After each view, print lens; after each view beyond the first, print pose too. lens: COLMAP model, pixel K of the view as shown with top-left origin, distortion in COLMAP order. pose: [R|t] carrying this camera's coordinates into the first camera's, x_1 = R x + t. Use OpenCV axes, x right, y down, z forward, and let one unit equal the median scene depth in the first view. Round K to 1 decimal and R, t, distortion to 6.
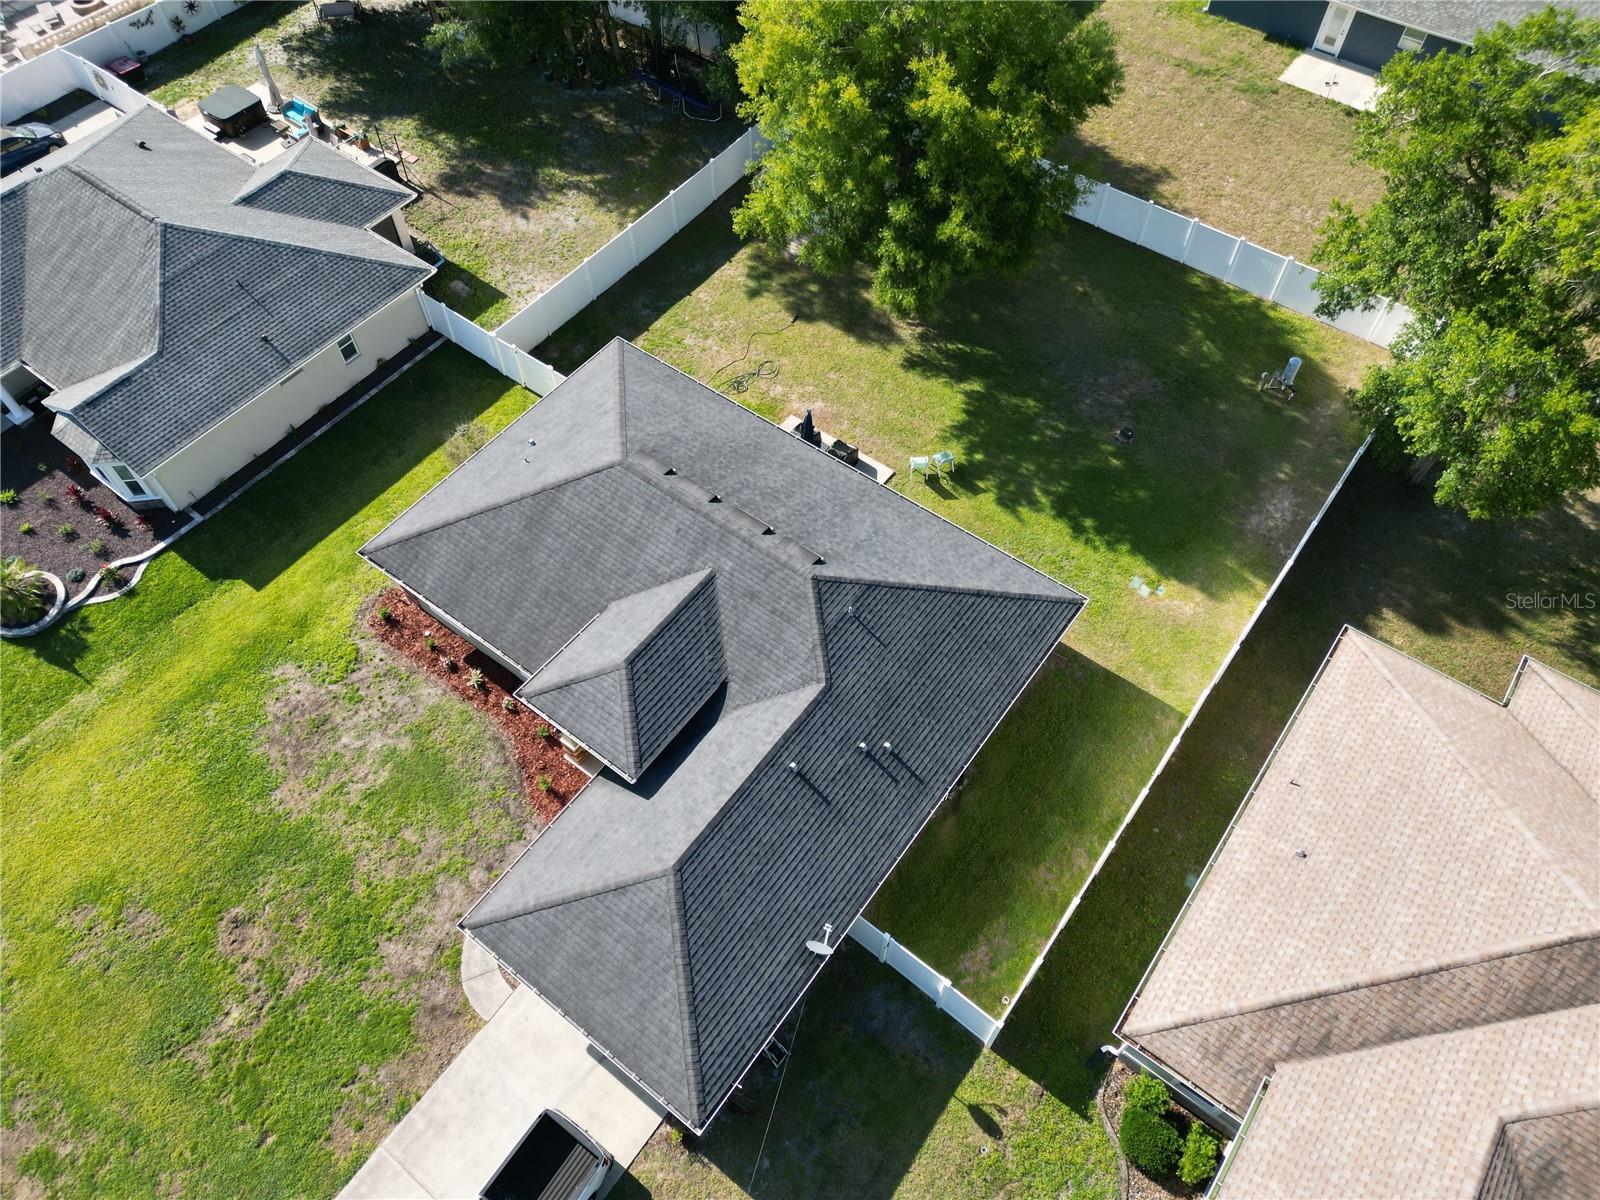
lens RADIAL K [[1130.0, 0, 786.2], [0, 1130.0, 595.2], [0, 0, 1]] dist [0.067679, -0.064985]
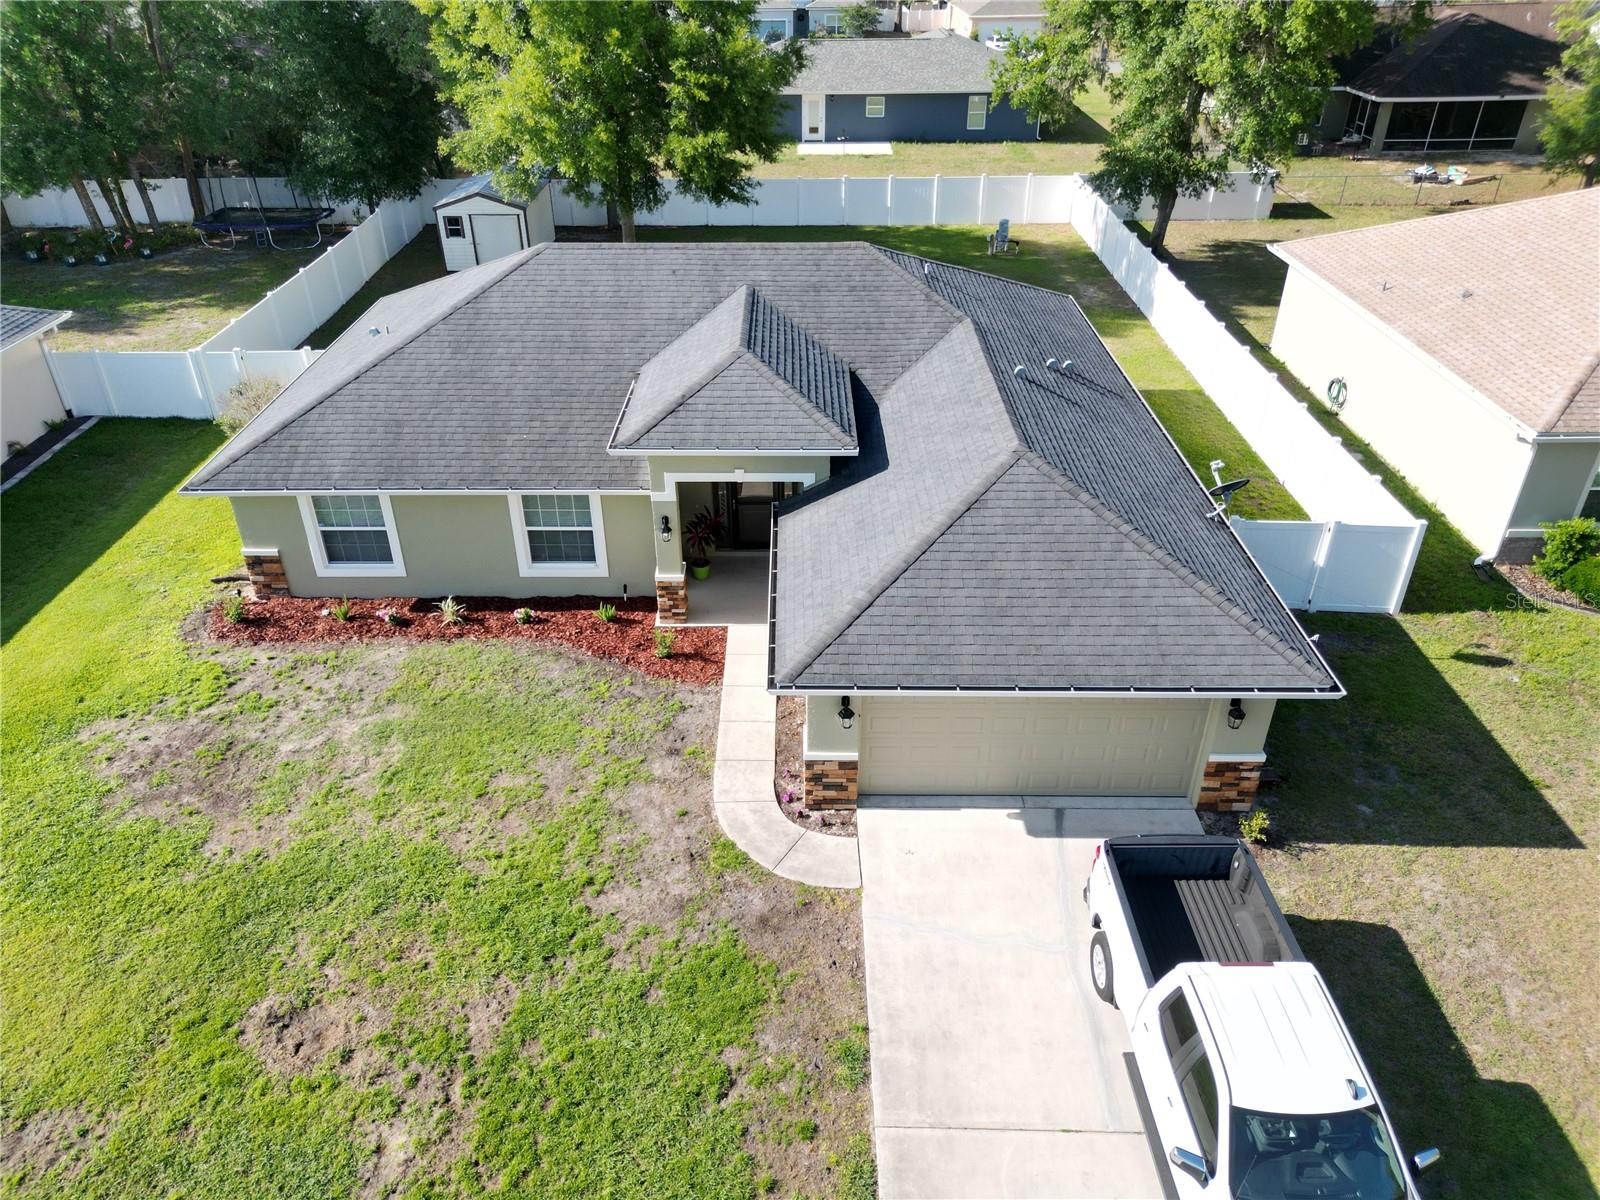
lens RADIAL K [[1118.4, 0, 785.4], [0, 1118.4, 600.5], [0, 0, 1]] dist [0.075204, -0.072309]
pose [[0.803488, -0.312426, 0.506752, -0.427200], [0.491546, 0.828373, -0.268664, 0.317346], [-0.335842, 0.464960, 0.819160, 0.416905]]
